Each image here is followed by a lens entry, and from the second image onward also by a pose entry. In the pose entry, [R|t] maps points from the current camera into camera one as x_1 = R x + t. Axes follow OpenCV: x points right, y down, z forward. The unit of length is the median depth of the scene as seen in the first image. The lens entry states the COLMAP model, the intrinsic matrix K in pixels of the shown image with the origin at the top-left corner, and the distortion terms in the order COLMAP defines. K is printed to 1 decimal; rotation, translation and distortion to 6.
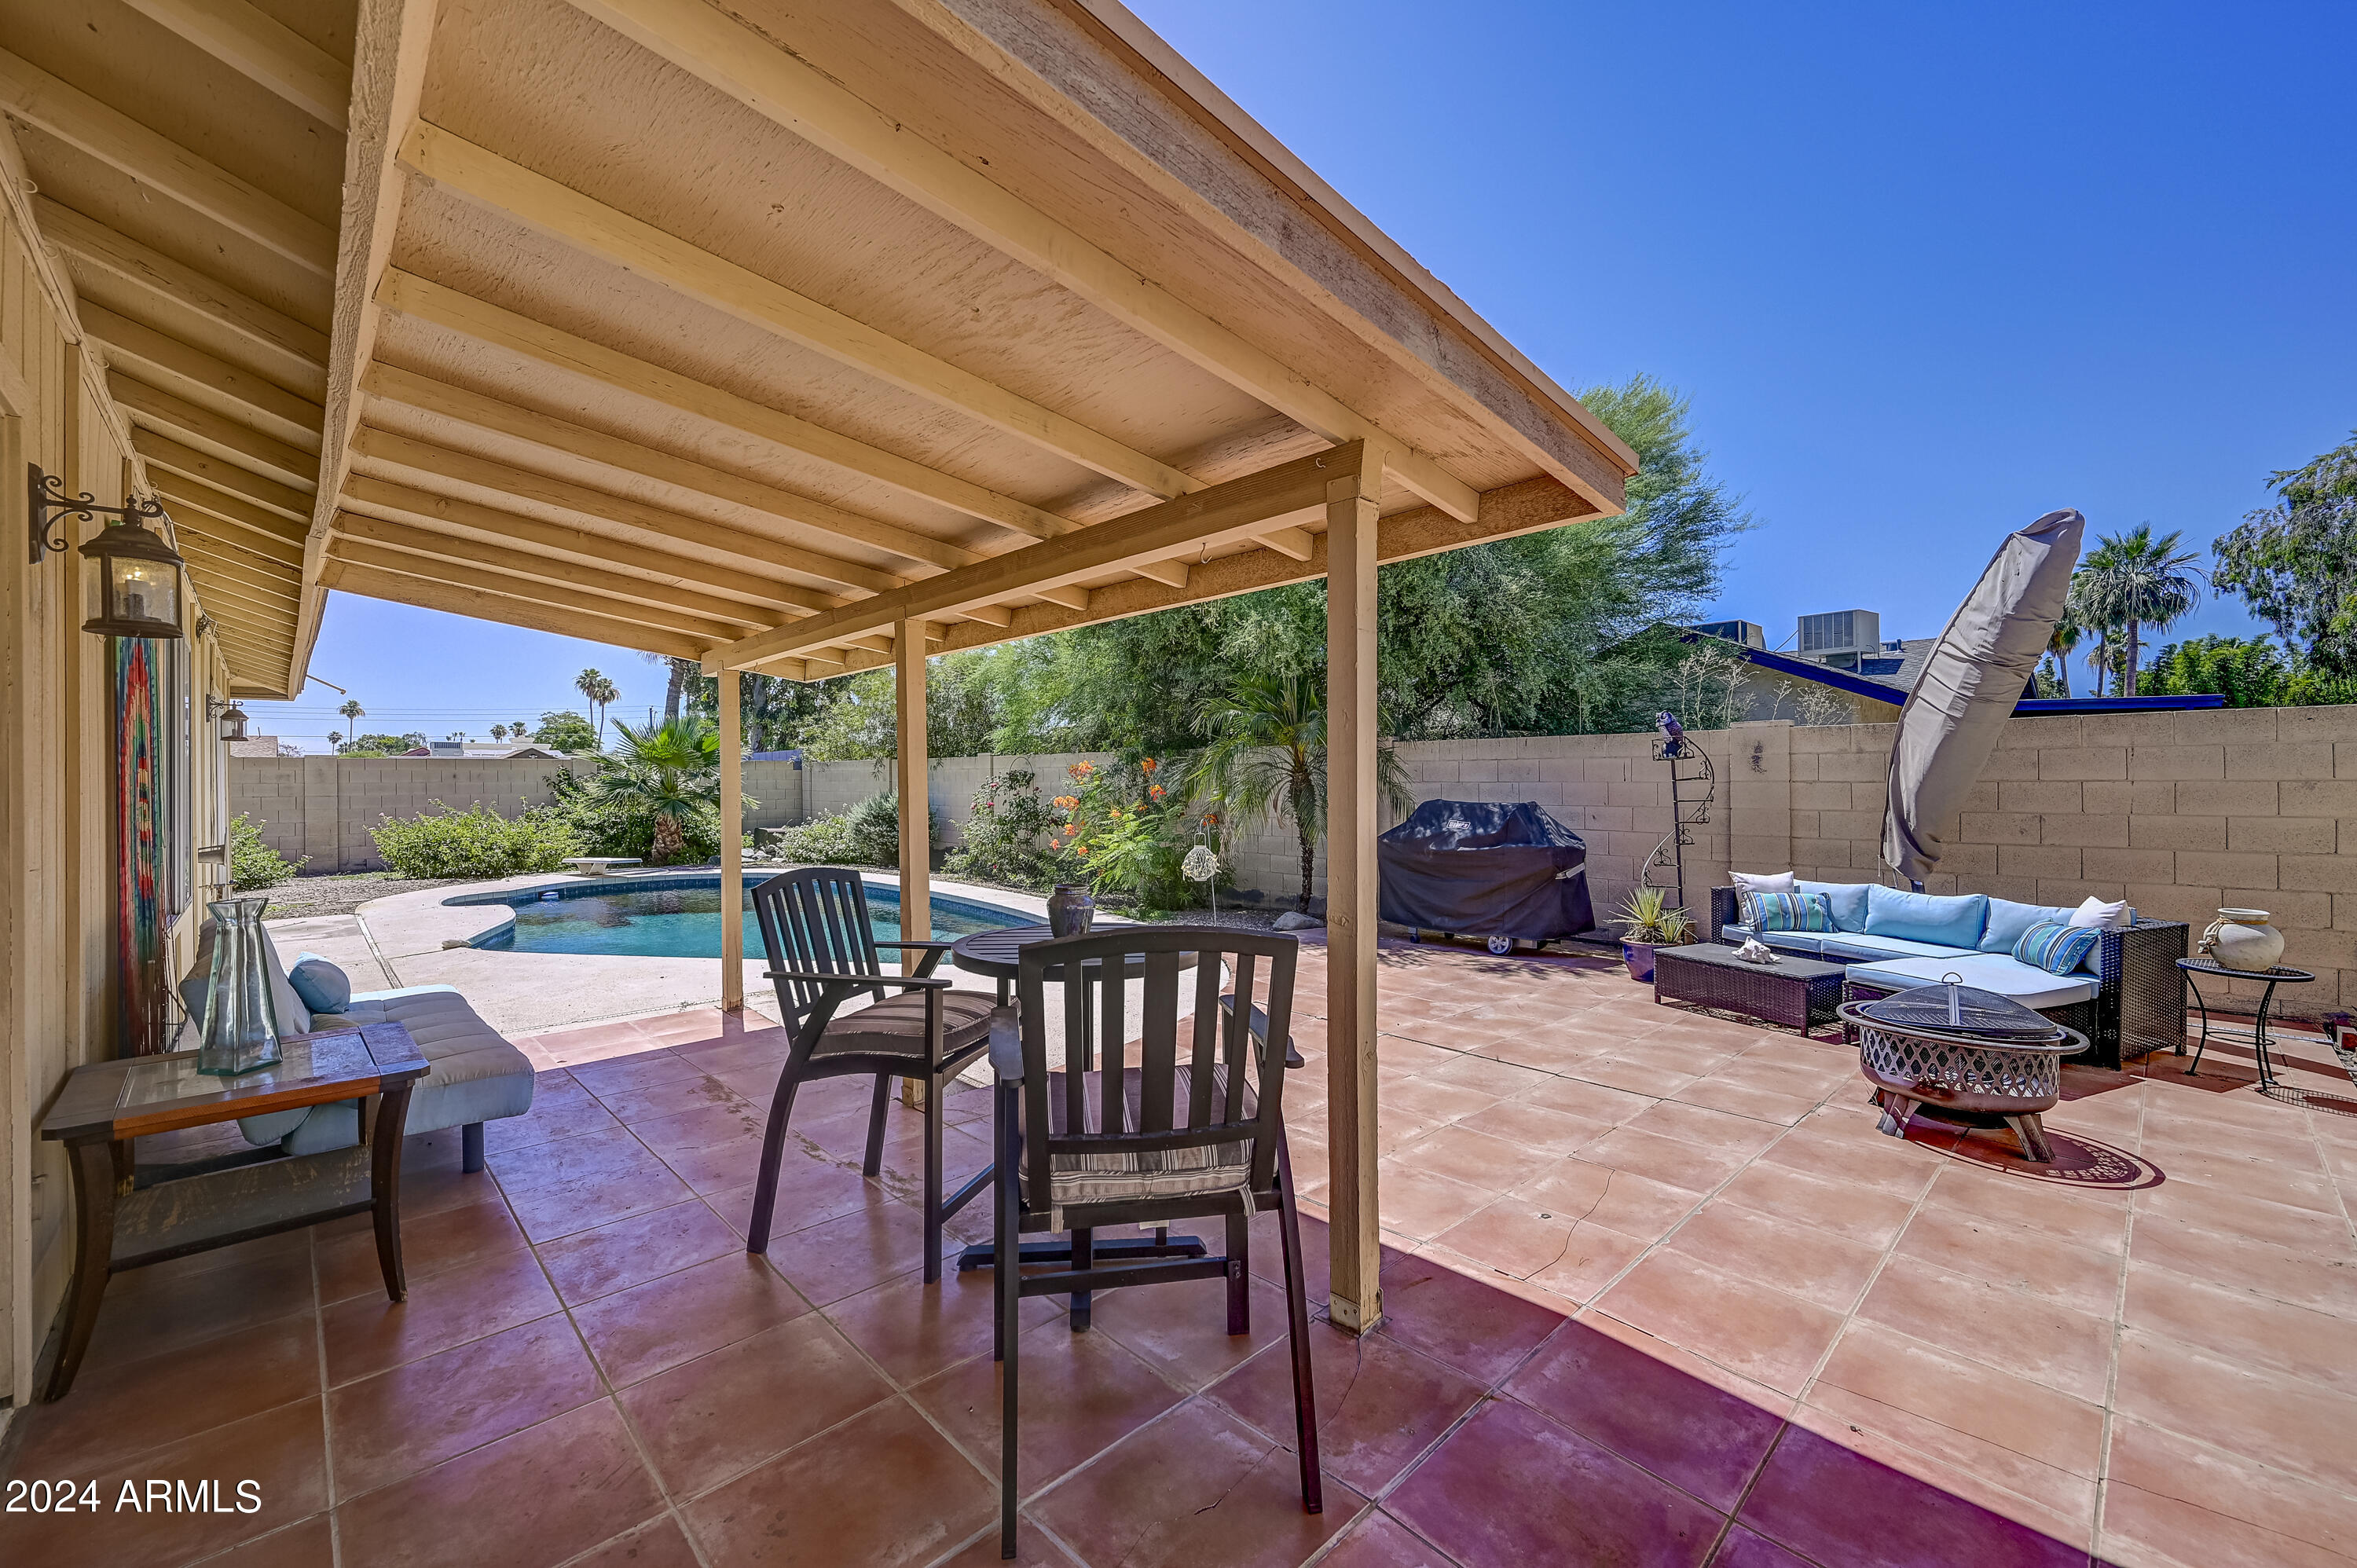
lens RADIAL K [[953.4, 0, 1184.2], [0, 953.4, 782.7], [0, 0, 1]] dist [0.003410, 0.000951]
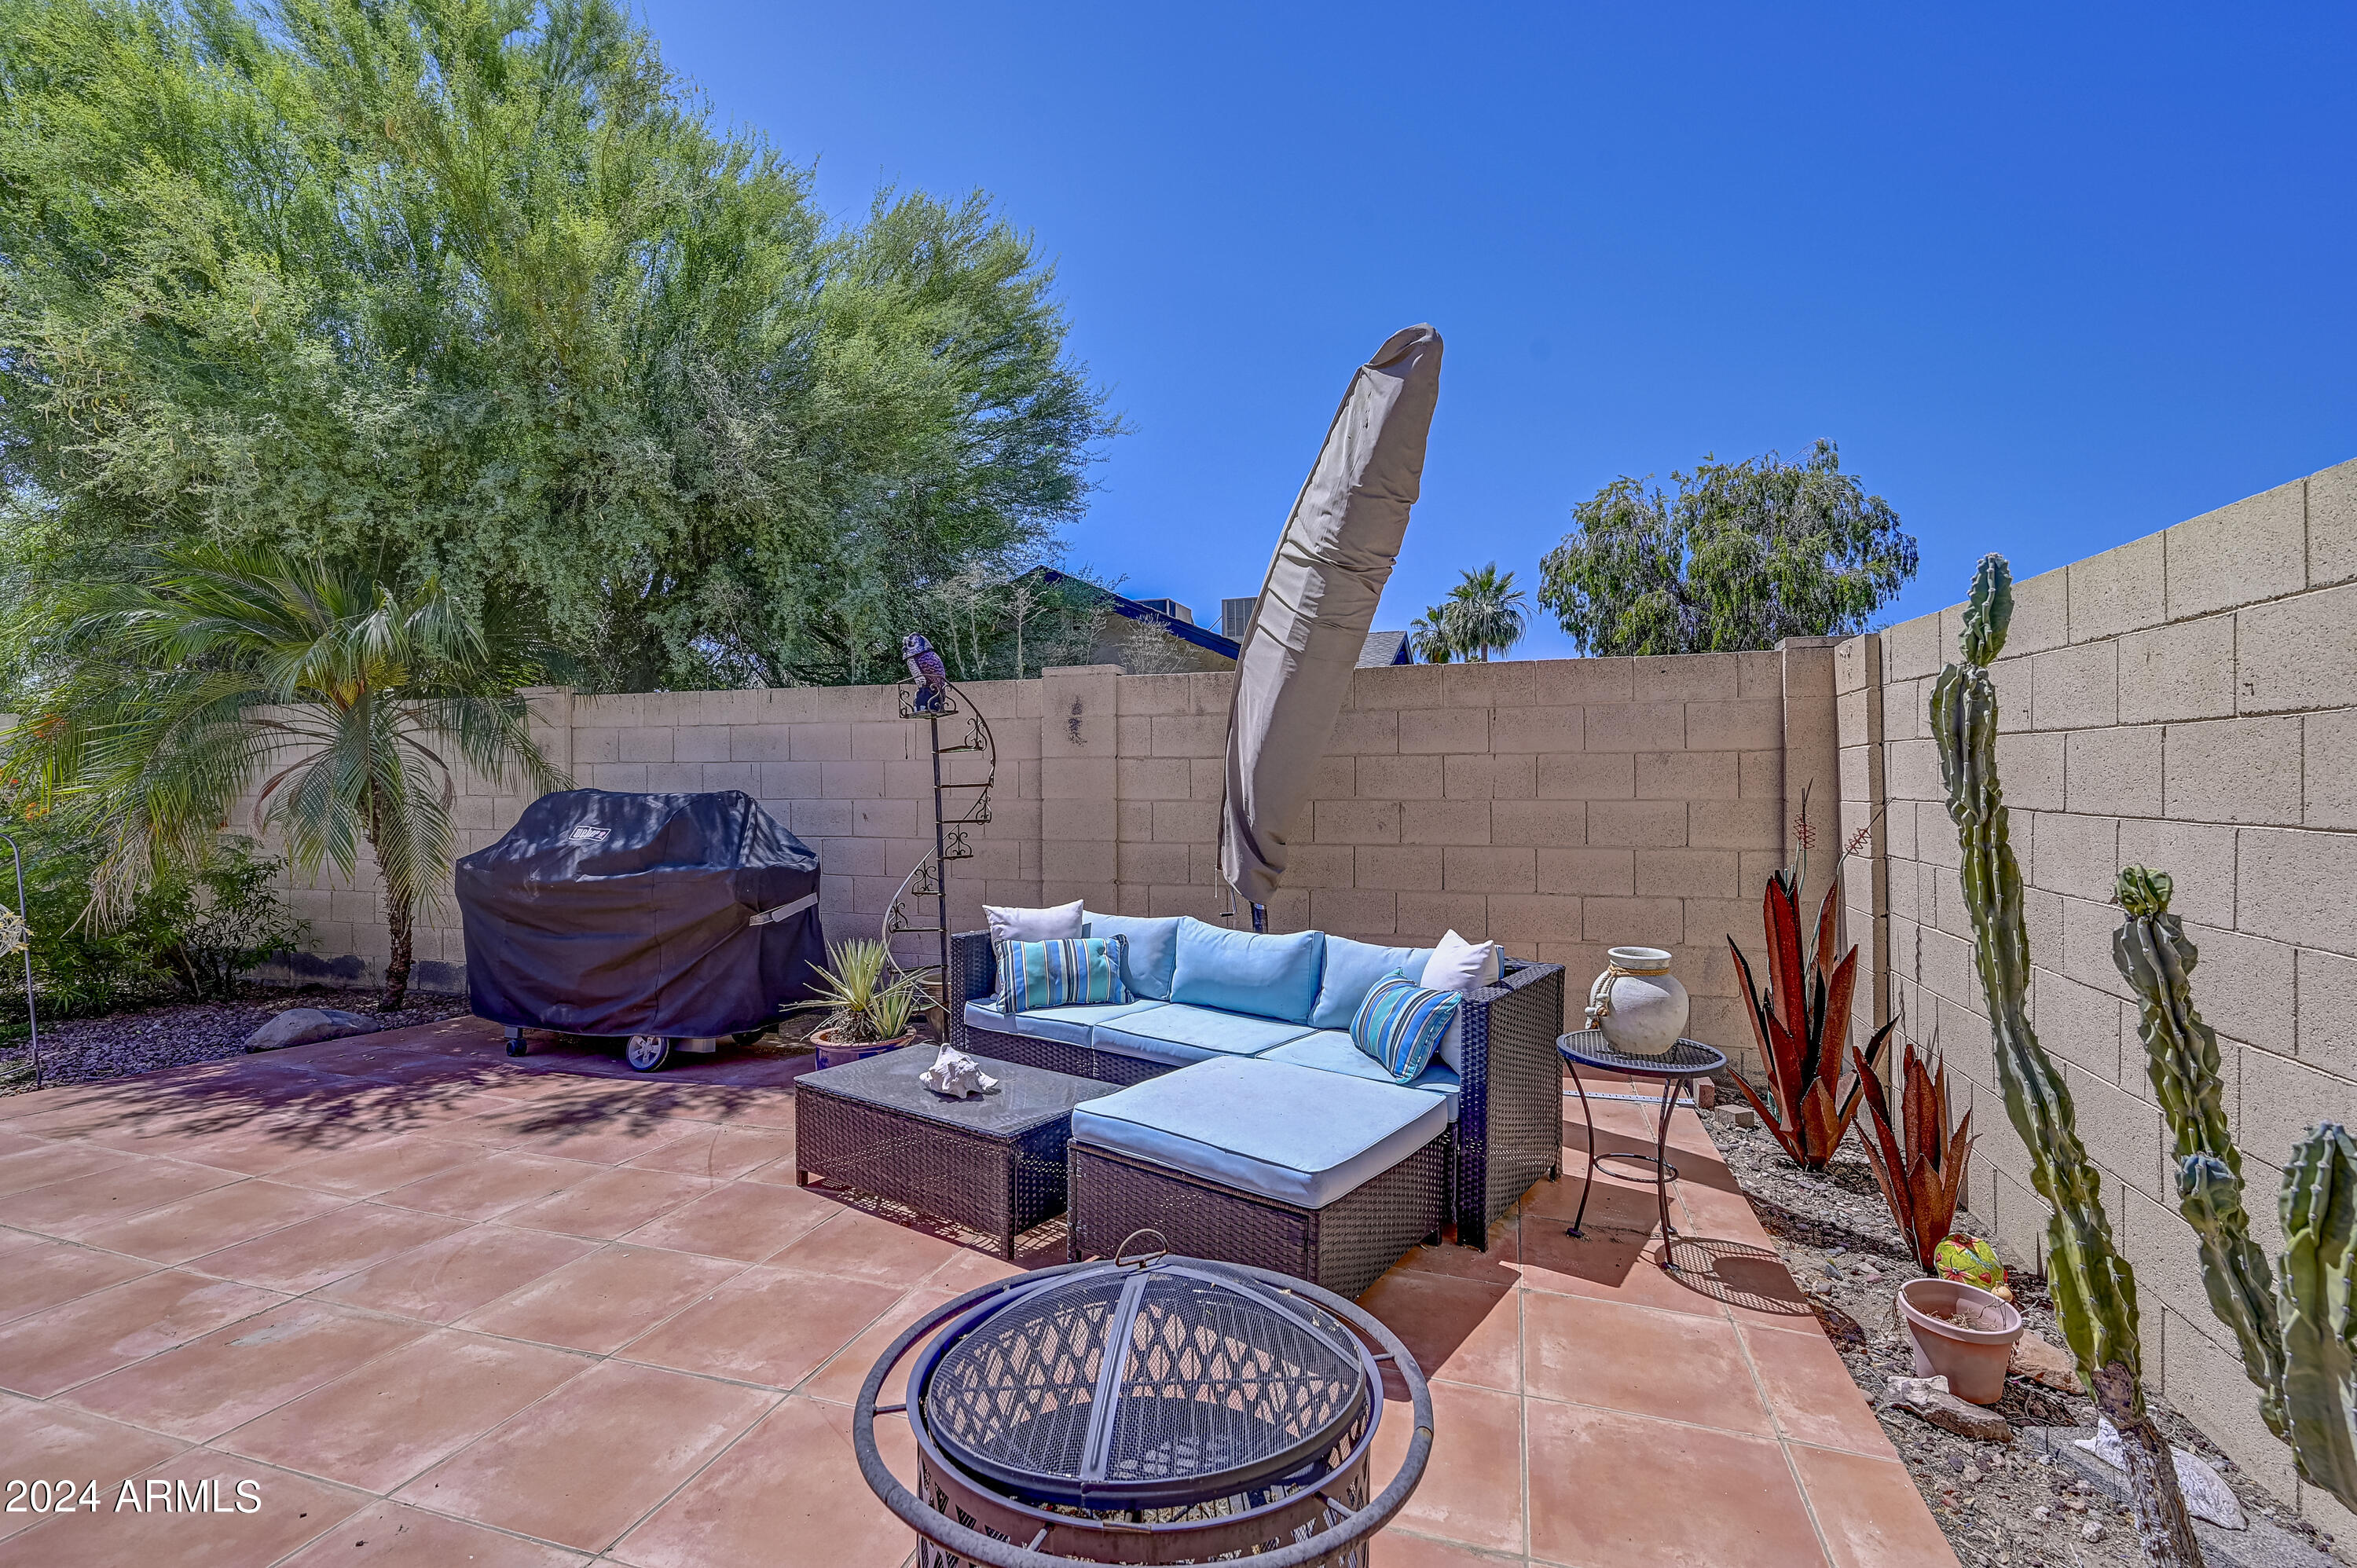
lens RADIAL K [[1091.9, 0, 1176.2], [0, 1091.9, 783.3], [0, 0, 1]] dist [-0.001864, 0.000179]
pose [[0.874855, -0.000414, 0.484385, 0.349884], [0.000480, 1.000000, -0.000013, 0.019335], [-0.484385, 0.000244, 0.874855, 0.363583]]
